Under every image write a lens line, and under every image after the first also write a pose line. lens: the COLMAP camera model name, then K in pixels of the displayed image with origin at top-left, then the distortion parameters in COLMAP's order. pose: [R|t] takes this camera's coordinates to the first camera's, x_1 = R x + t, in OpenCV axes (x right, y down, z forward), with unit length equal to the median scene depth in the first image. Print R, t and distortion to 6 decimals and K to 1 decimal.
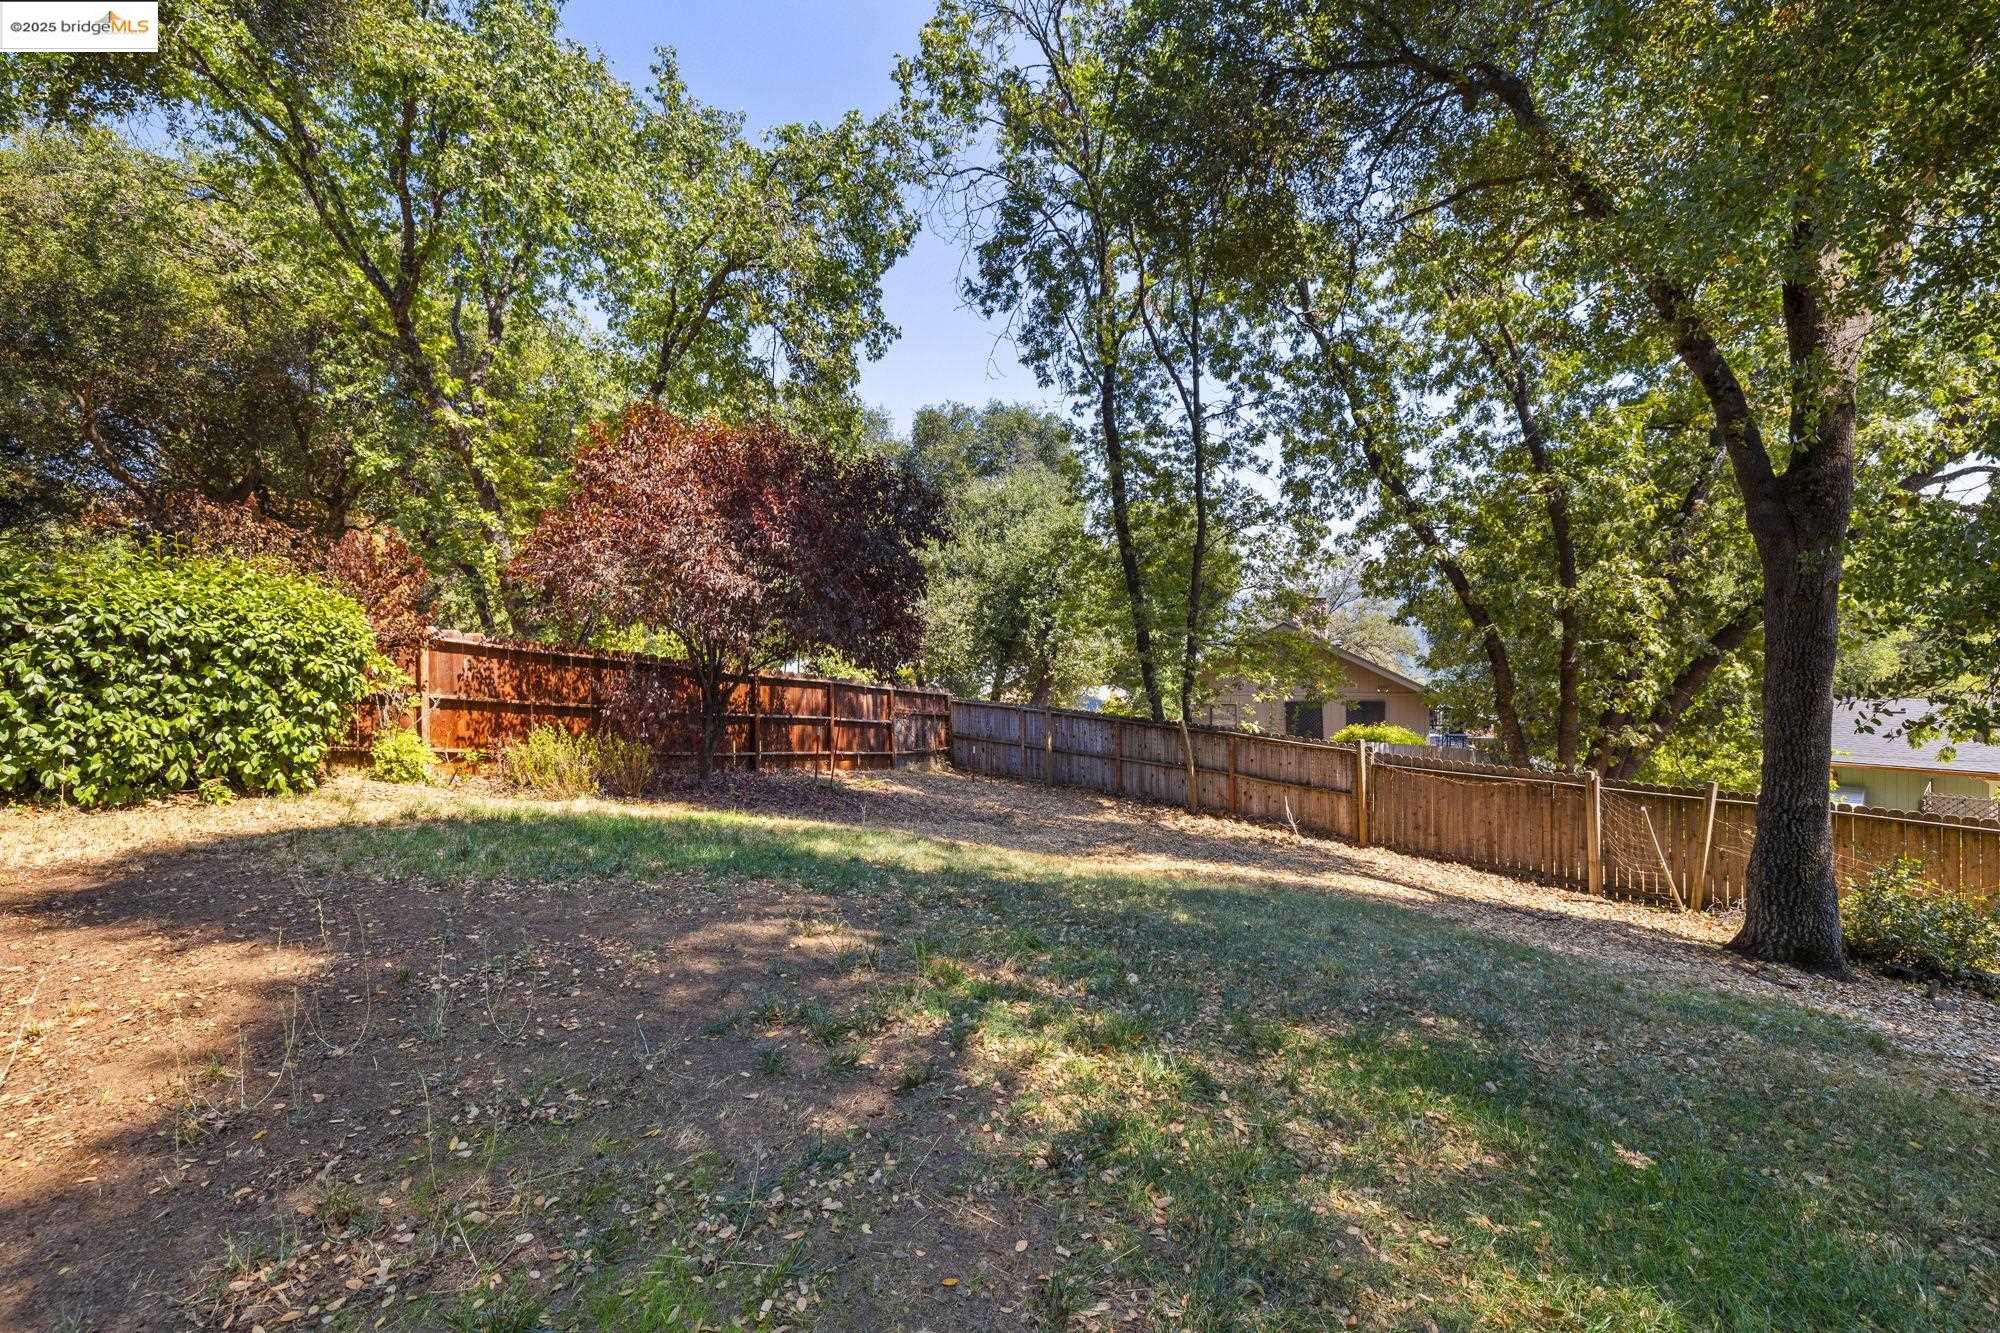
lens RADIAL K [[852.4, 0, 1006.8], [0, 852.4, 660.0], [0, 0, 1]] dist [-0.001575, 0.000380]
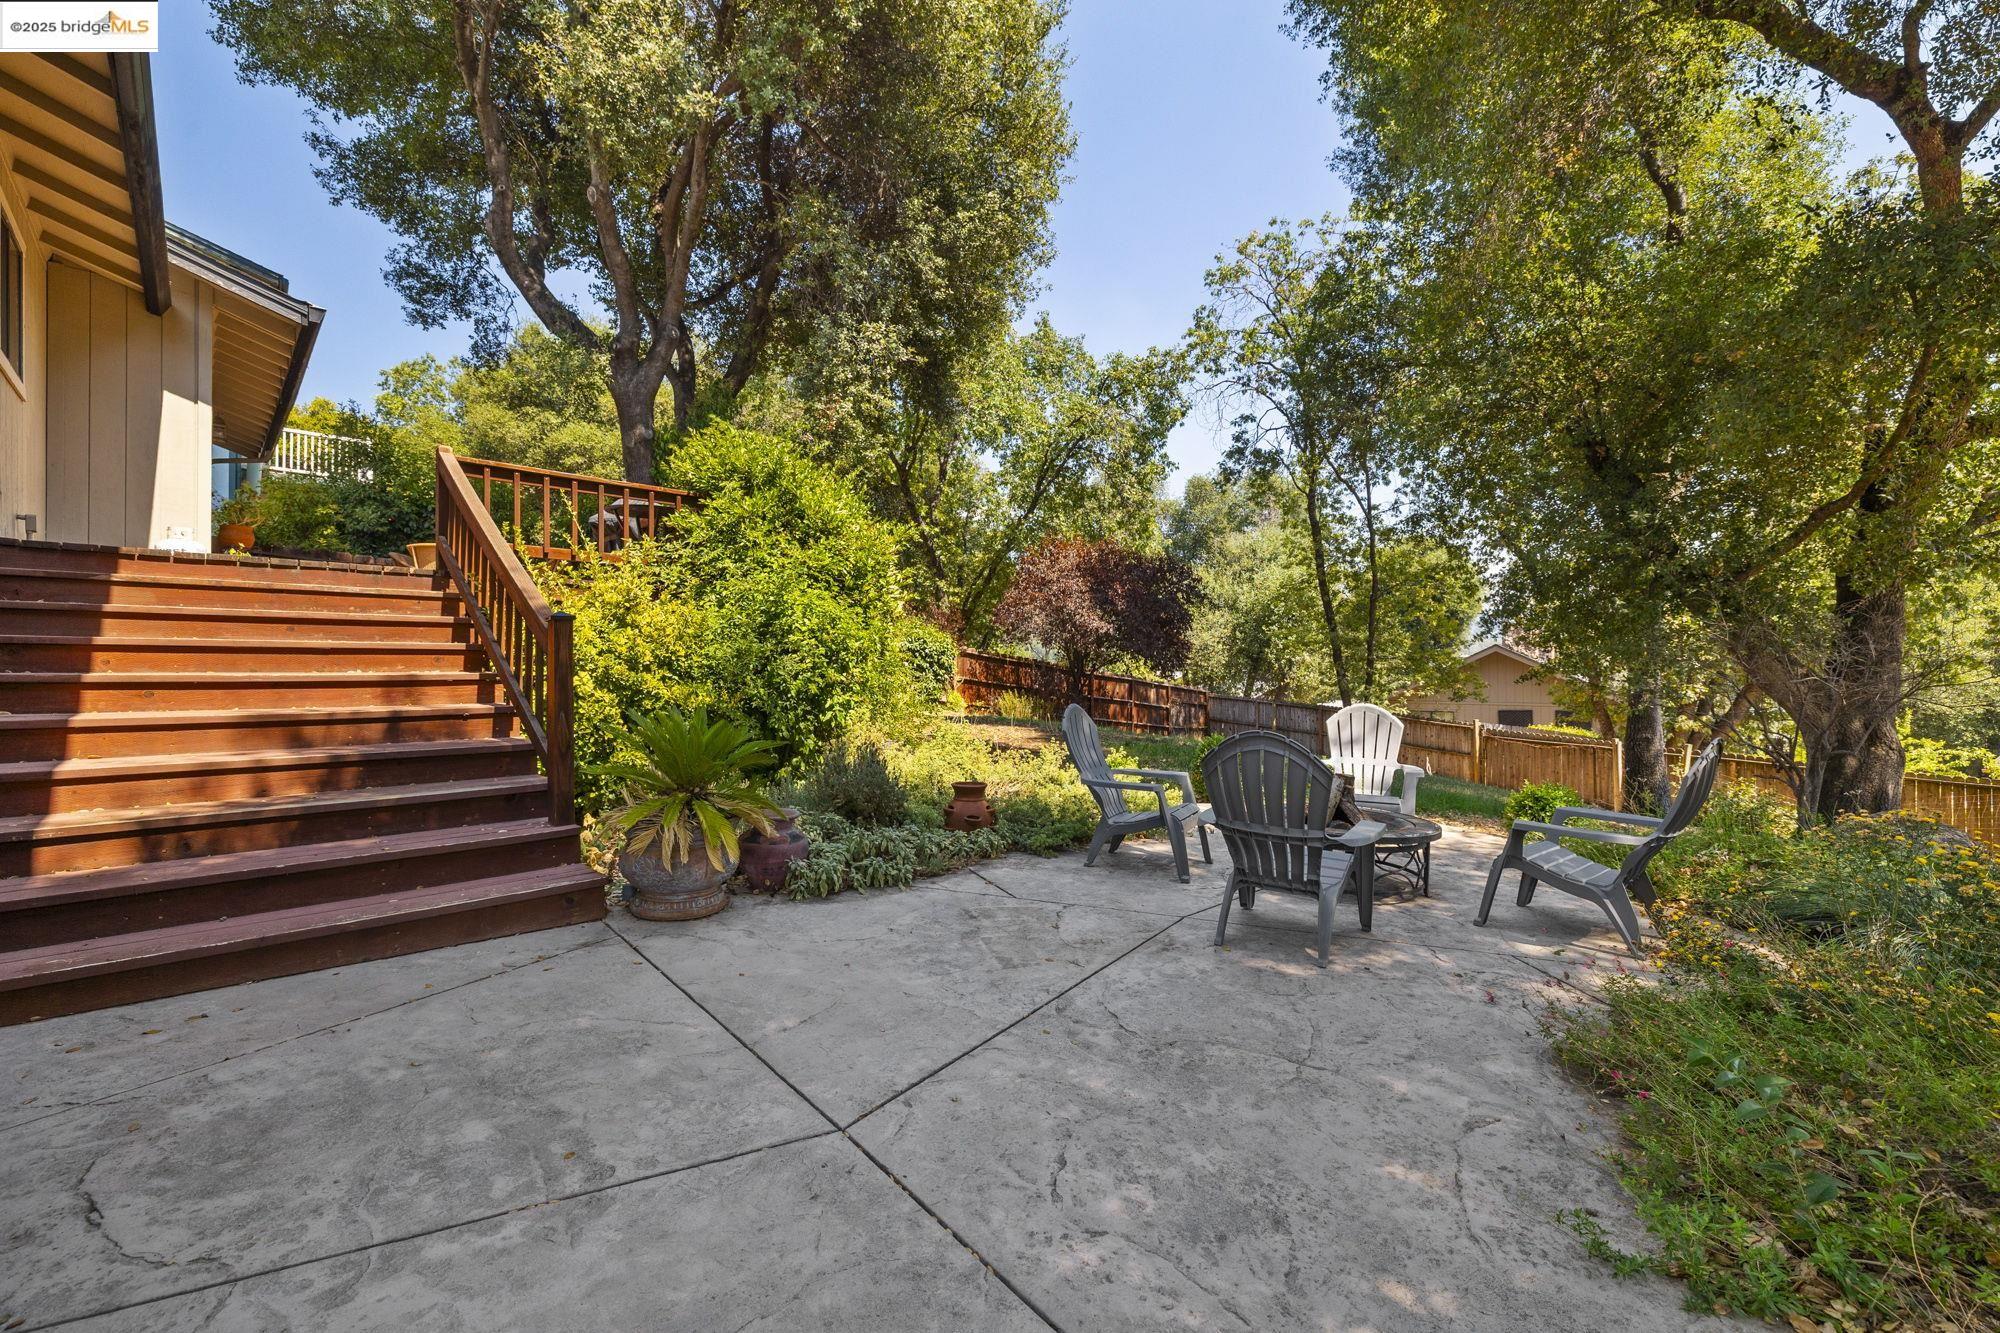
lens RADIAL K [[843.7, 0, 1006.6], [0, 843.7, 667.4], [0, 0, 1]] dist [0.017345, 0.000323]
pose [[0.951485, 0.012652, -0.307435, 0.064318], [-0.017078, 0.999786, -0.011709, 0.026047], [0.307221, 0.016392, 0.951497, -0.633760]]
